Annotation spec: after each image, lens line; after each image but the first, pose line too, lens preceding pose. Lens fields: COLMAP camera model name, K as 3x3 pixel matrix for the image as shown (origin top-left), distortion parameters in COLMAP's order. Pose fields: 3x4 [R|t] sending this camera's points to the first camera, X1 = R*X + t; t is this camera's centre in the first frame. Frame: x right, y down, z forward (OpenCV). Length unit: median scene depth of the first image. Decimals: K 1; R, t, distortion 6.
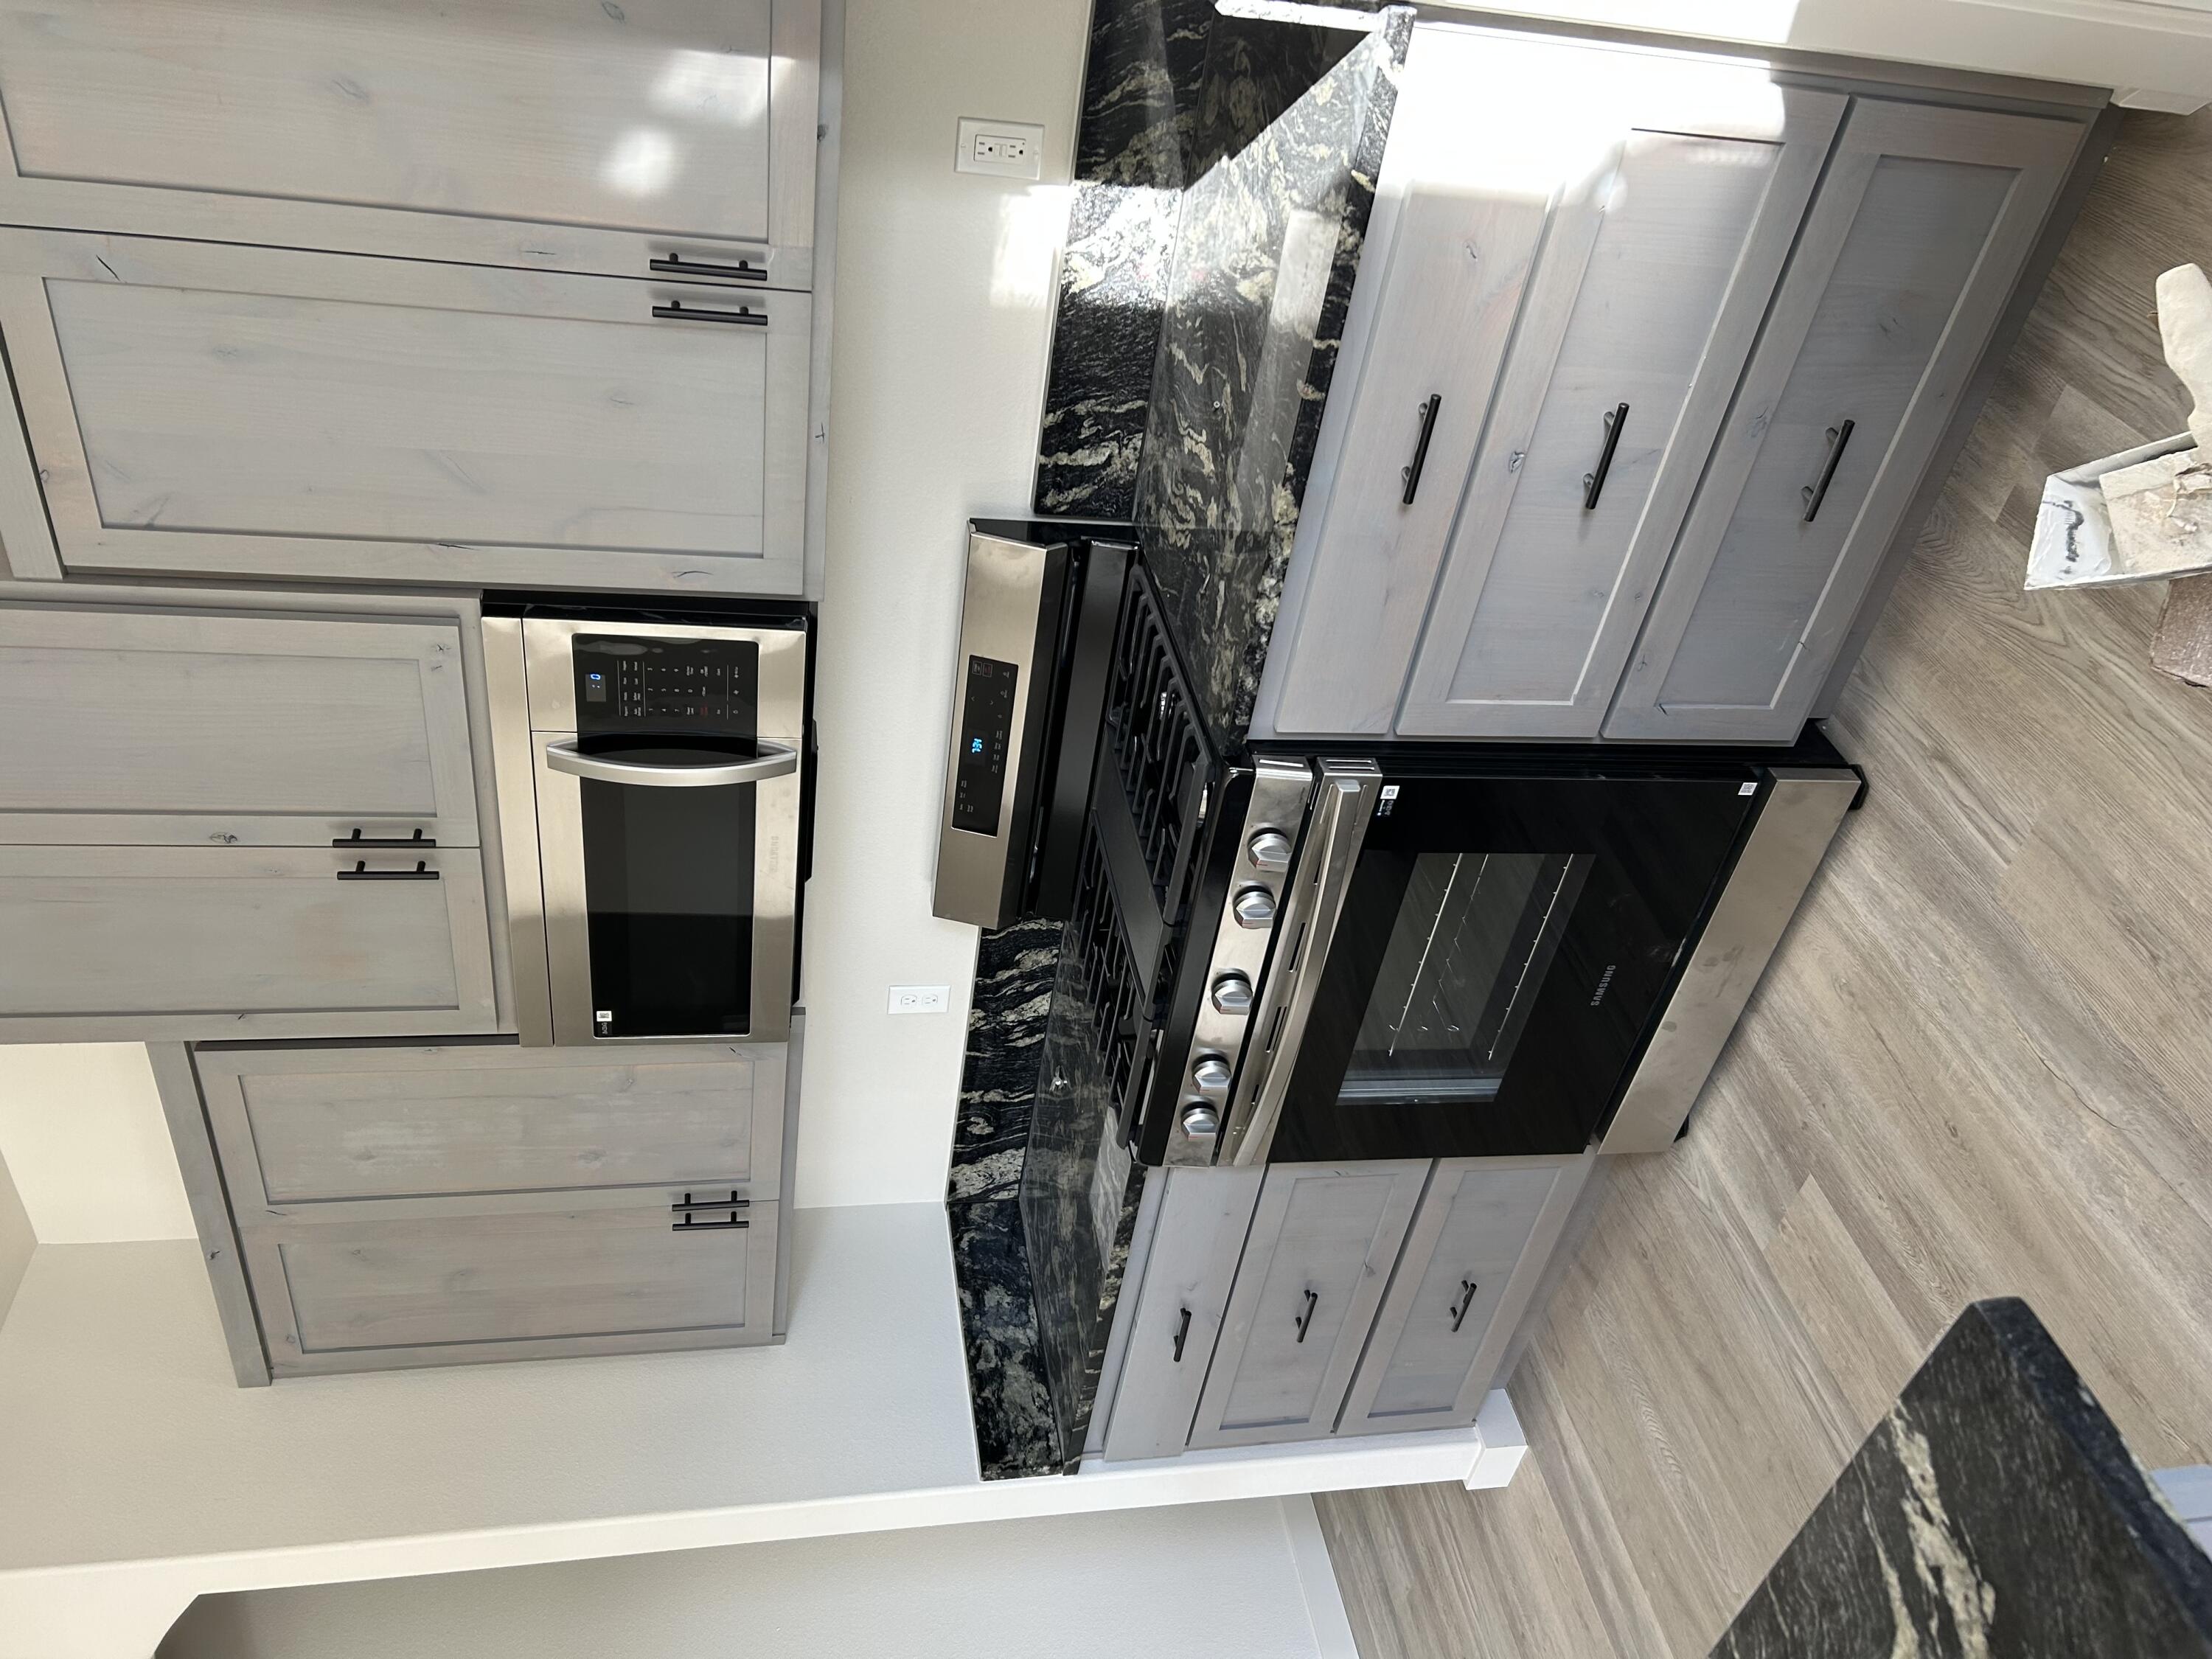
lens RADIAL K [[1657.3, 0, 1106.0], [0, 1657.3, 829.5], [0, 0, 1]] dist [0.065635, -0.091762]
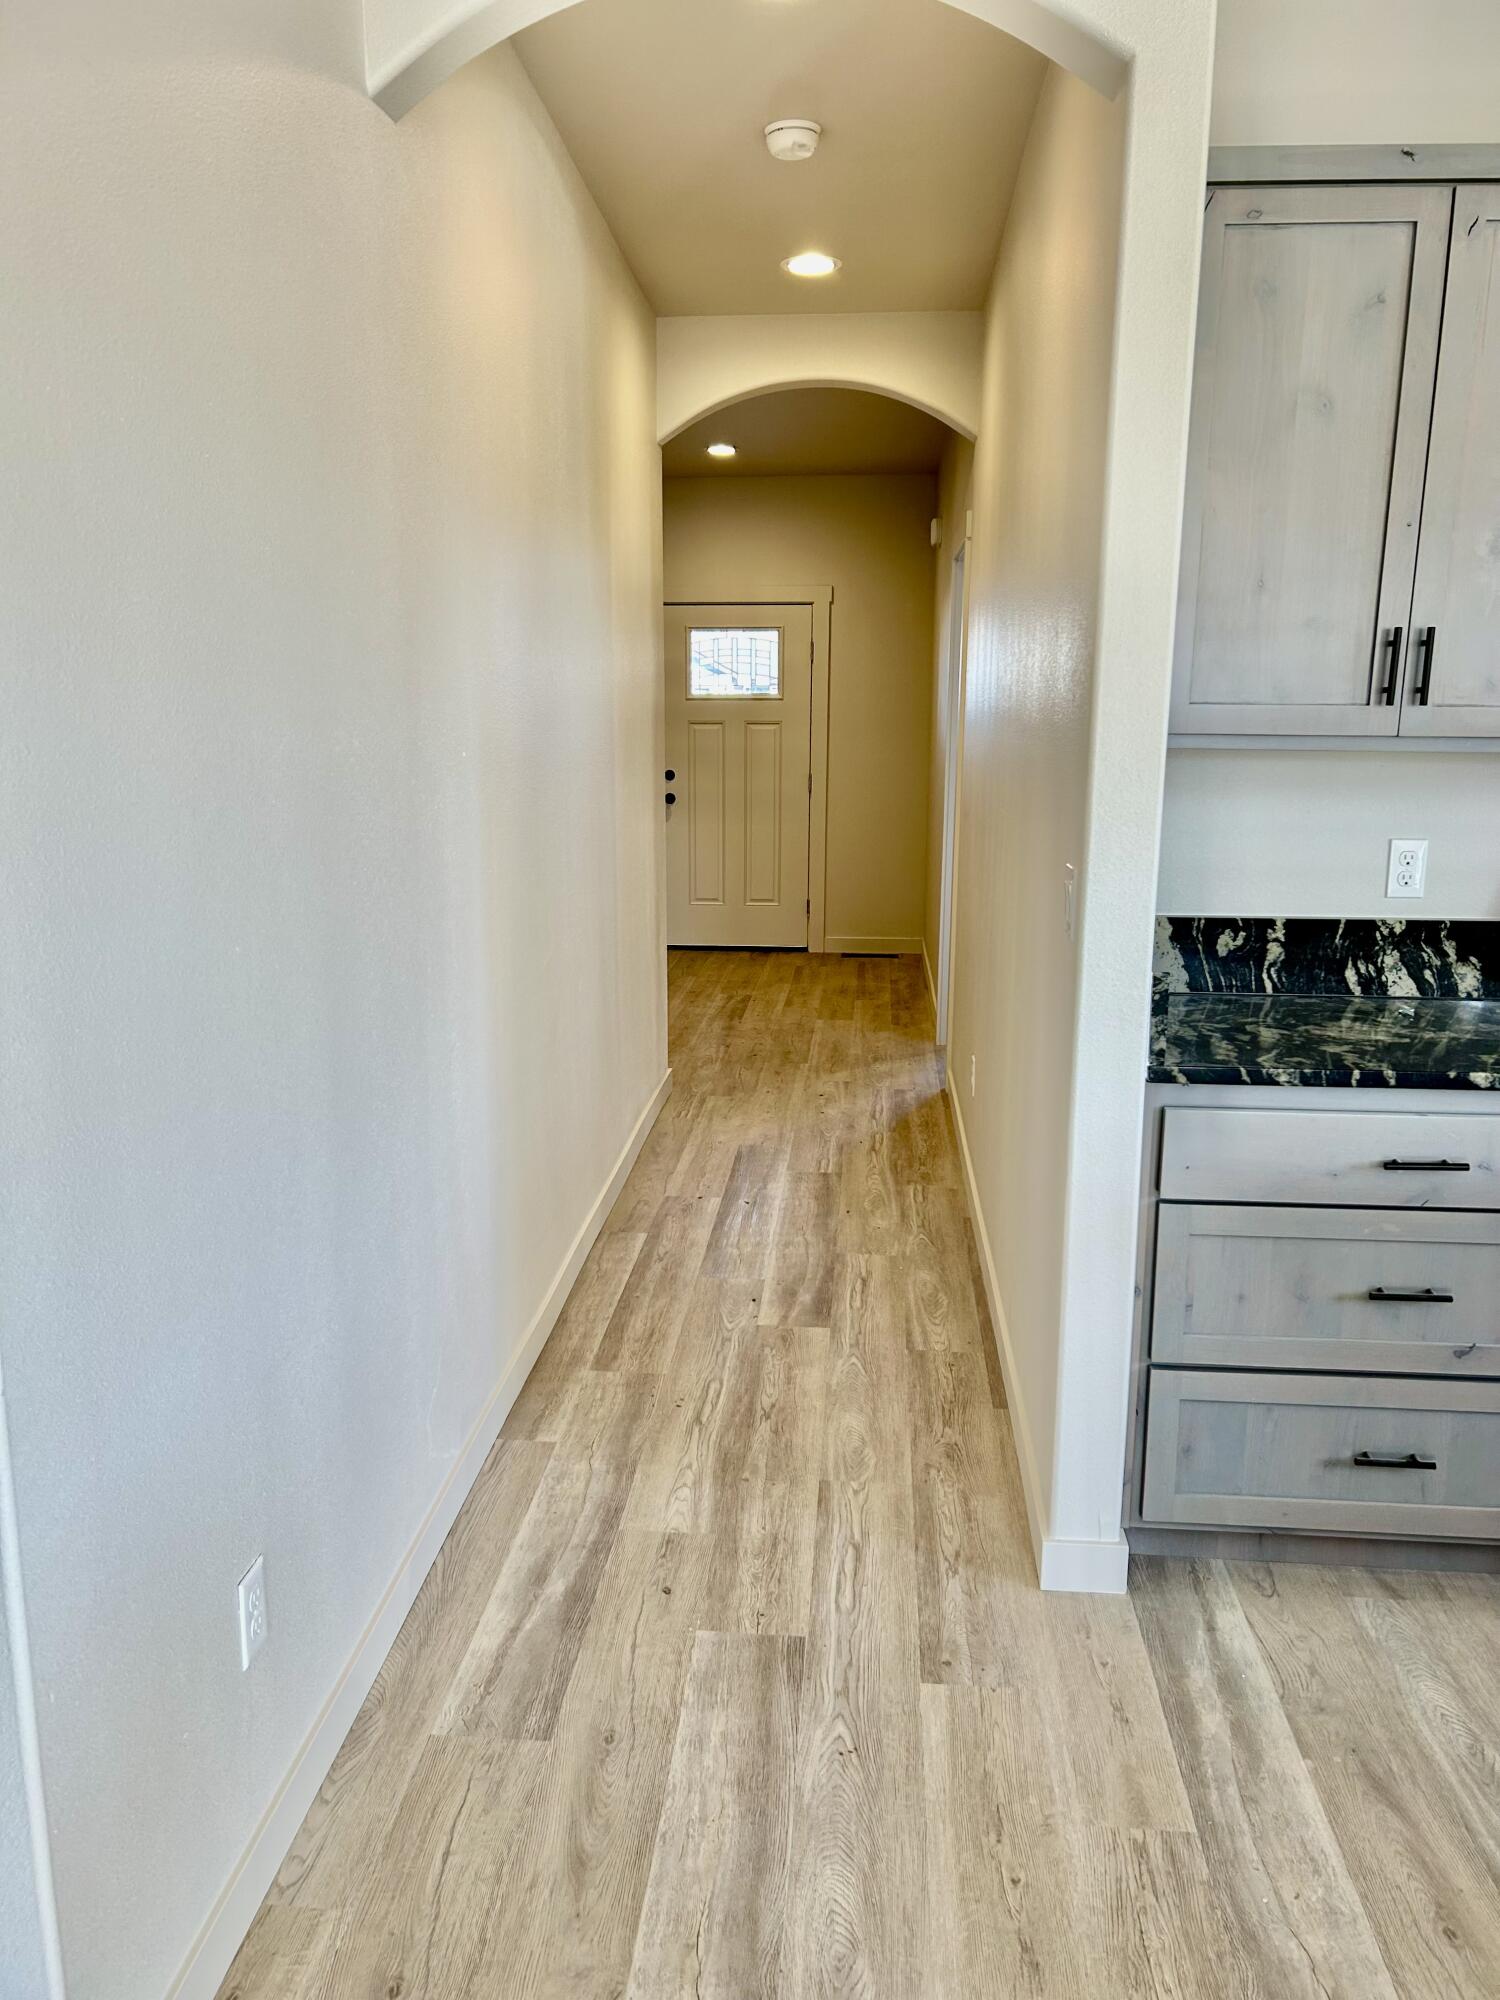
lens RADIAL K [[1506.2, 0, 745.9], [0, 1506.2, 954.1], [0, 0, 1]] dist [0.198028, -0.093648]
pose [[0.124850, 0.991967, -0.020347, -0.114150], [-0.822752, 0.092047, -0.560898, 1.228070], [-0.554519, 0.086769, 0.827635, 0.536555]]
